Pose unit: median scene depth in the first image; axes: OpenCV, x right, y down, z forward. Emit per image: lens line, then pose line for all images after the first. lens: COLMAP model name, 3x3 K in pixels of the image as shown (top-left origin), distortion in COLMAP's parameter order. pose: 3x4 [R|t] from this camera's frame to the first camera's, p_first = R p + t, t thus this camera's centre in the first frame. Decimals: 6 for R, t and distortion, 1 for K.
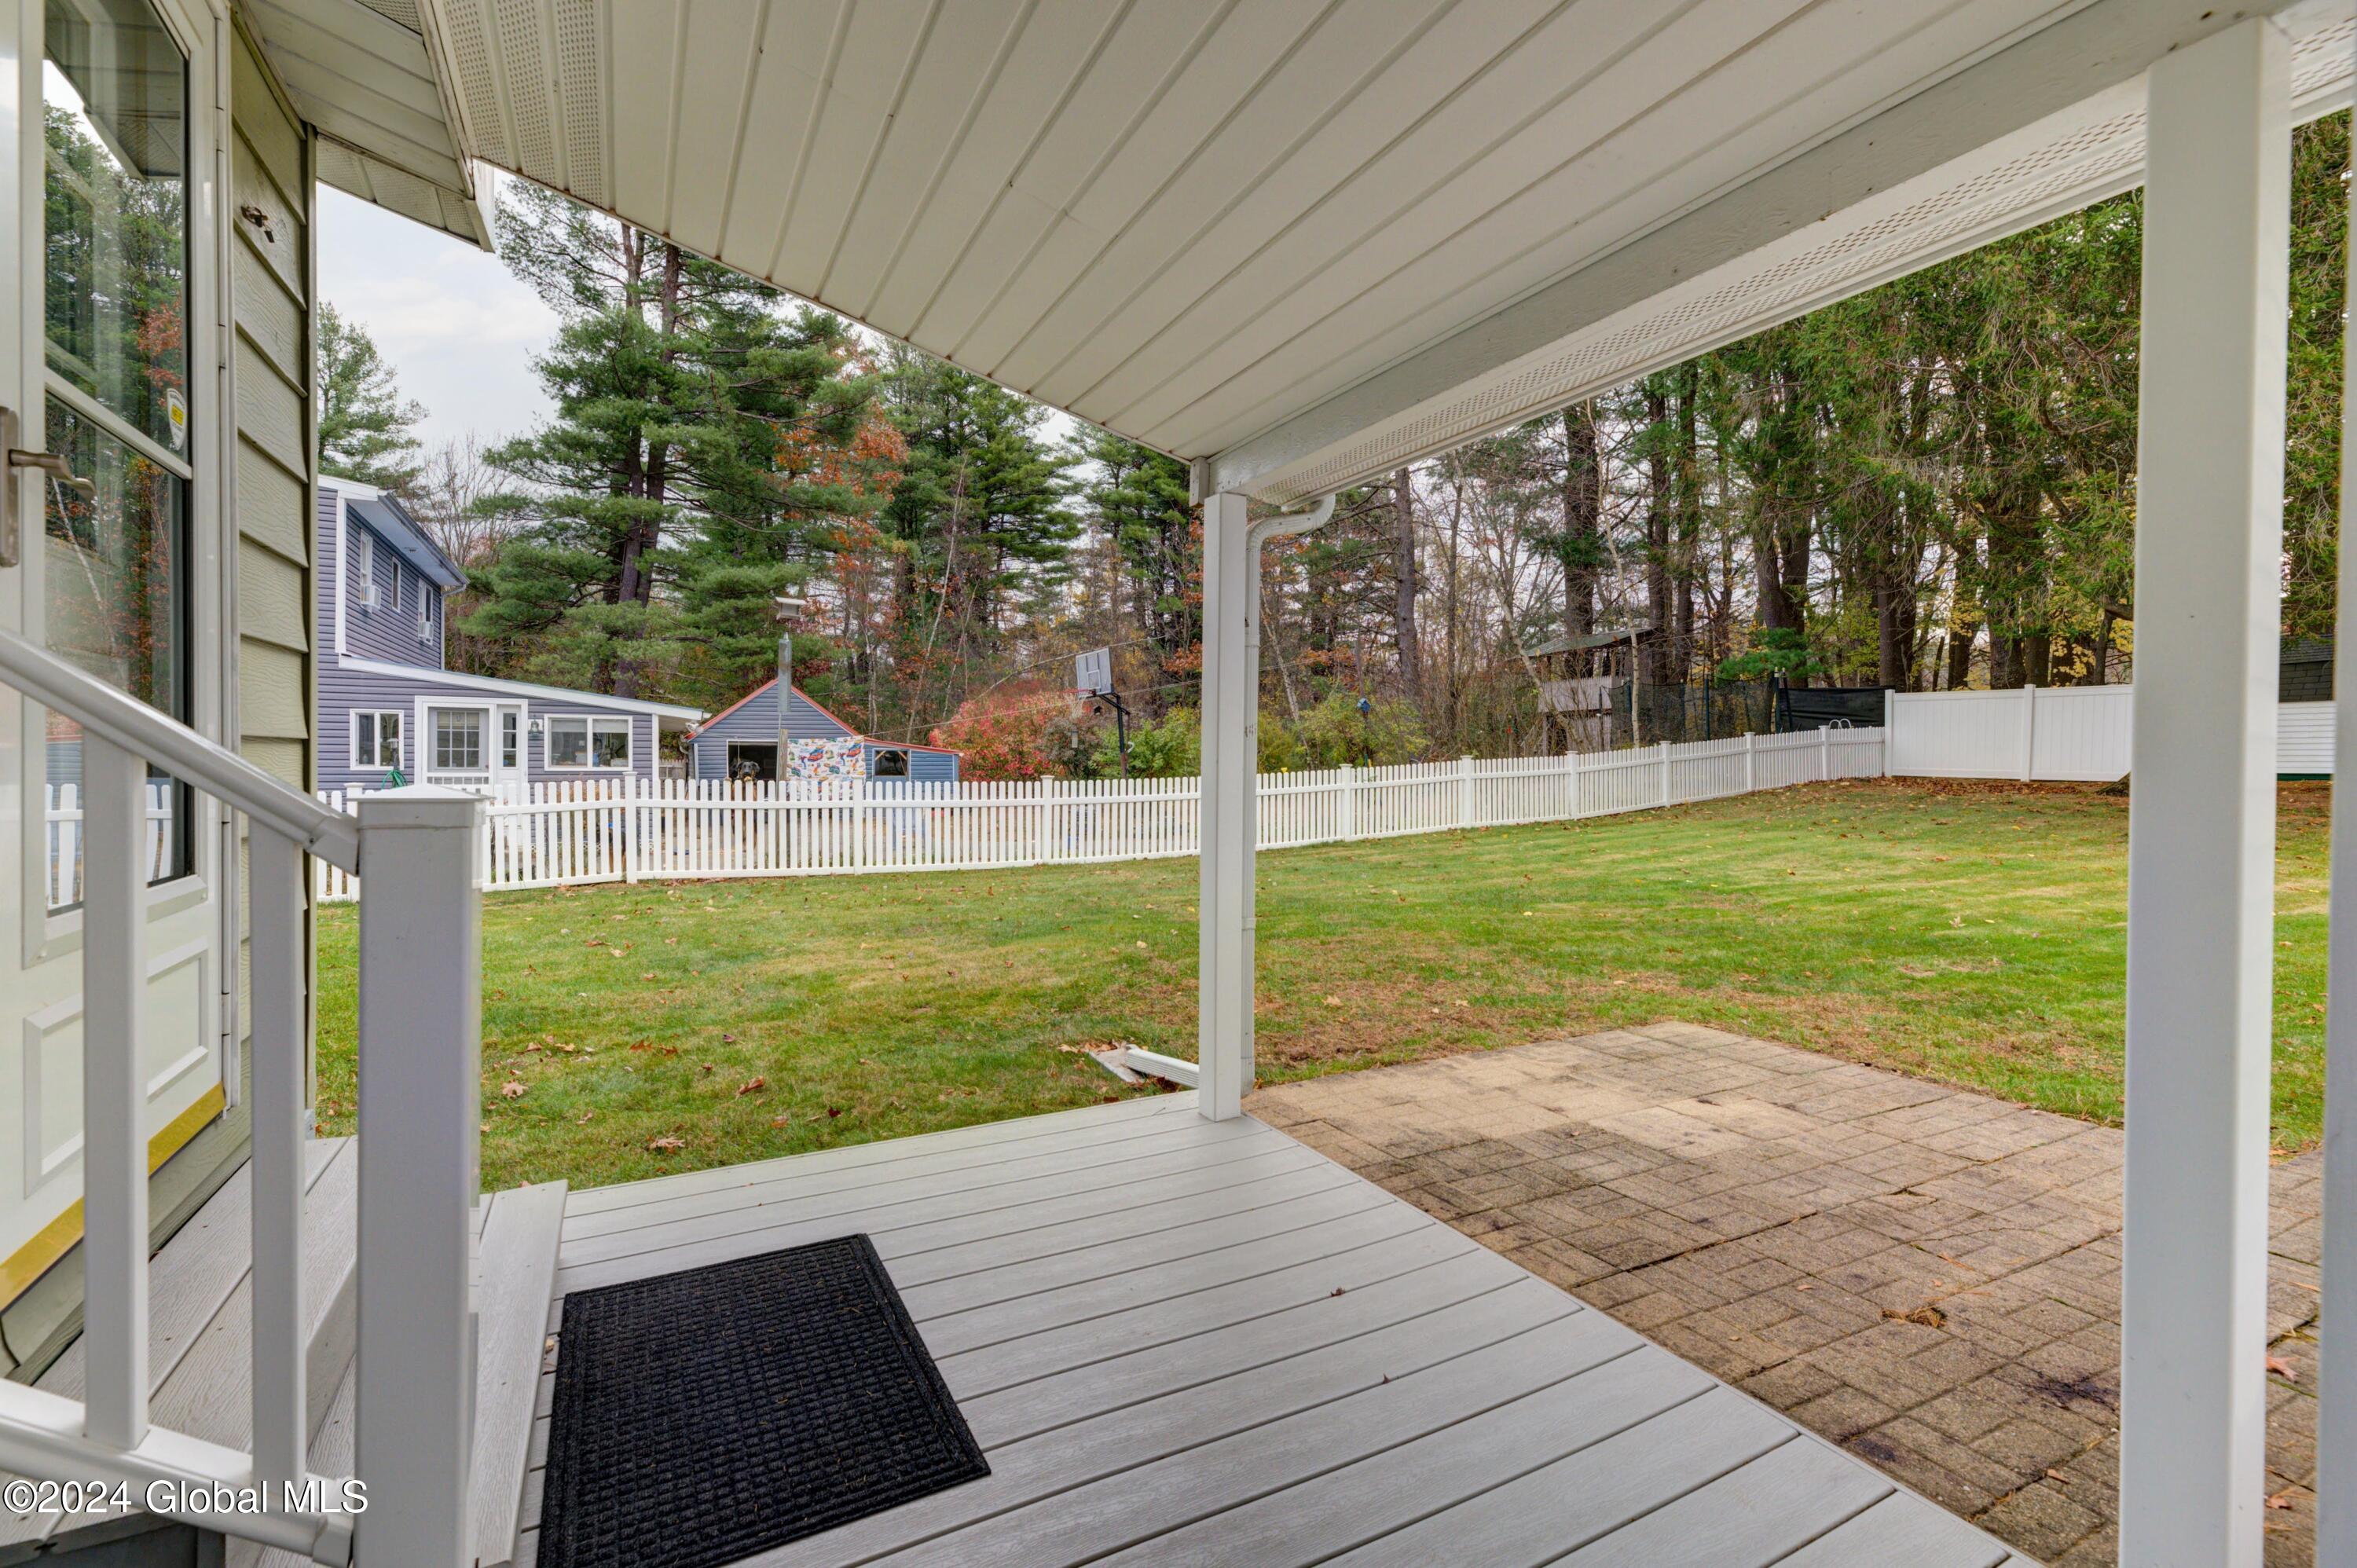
lens RADIAL K [[1002.4, 0, 1144.6], [0, 1002.4, 785.1], [0, 0, 1]] dist [0.012146, -0.000447]
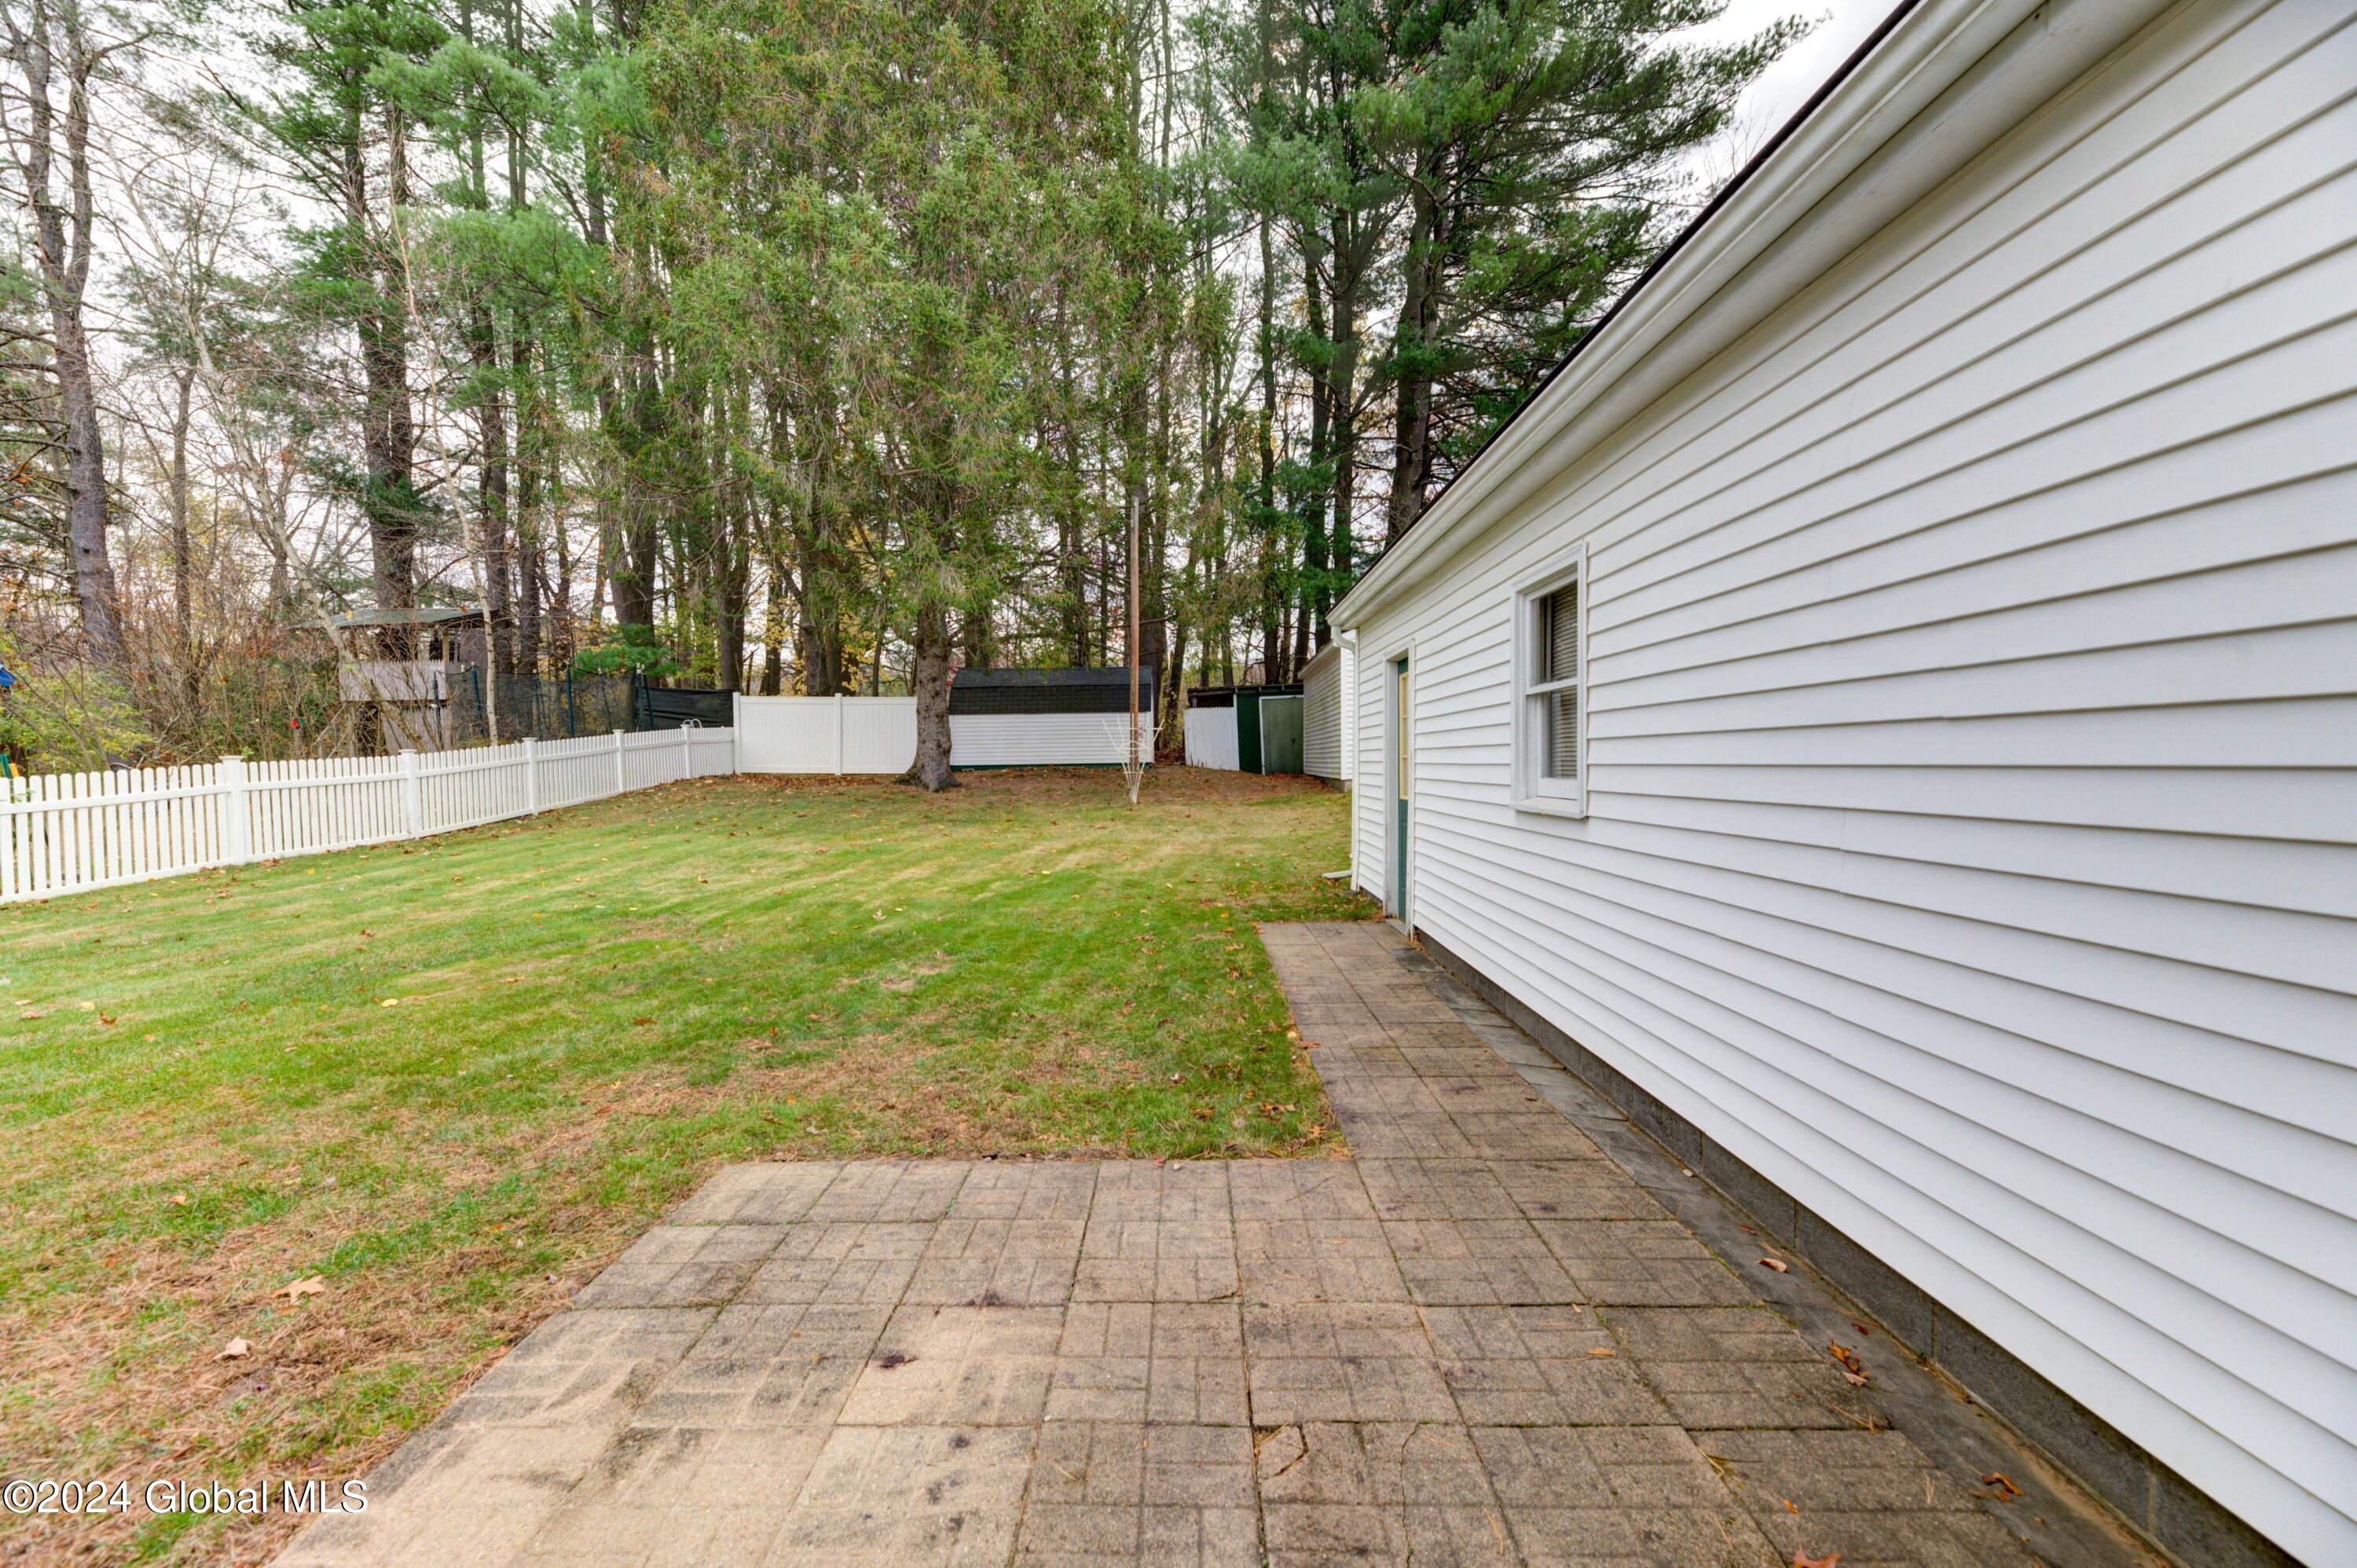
lens RADIAL K [[1002.4, 0, 1144.6], [0, 1002.4, 785.1], [0, 0, 1]] dist [0.012146, -0.000447]
pose [[0.494090, -0.033543, 0.868764, 0.029781], [0.034357, 0.999228, 0.019041, -0.001890], [-0.868732, 0.020440, 0.494861, 0.116413]]
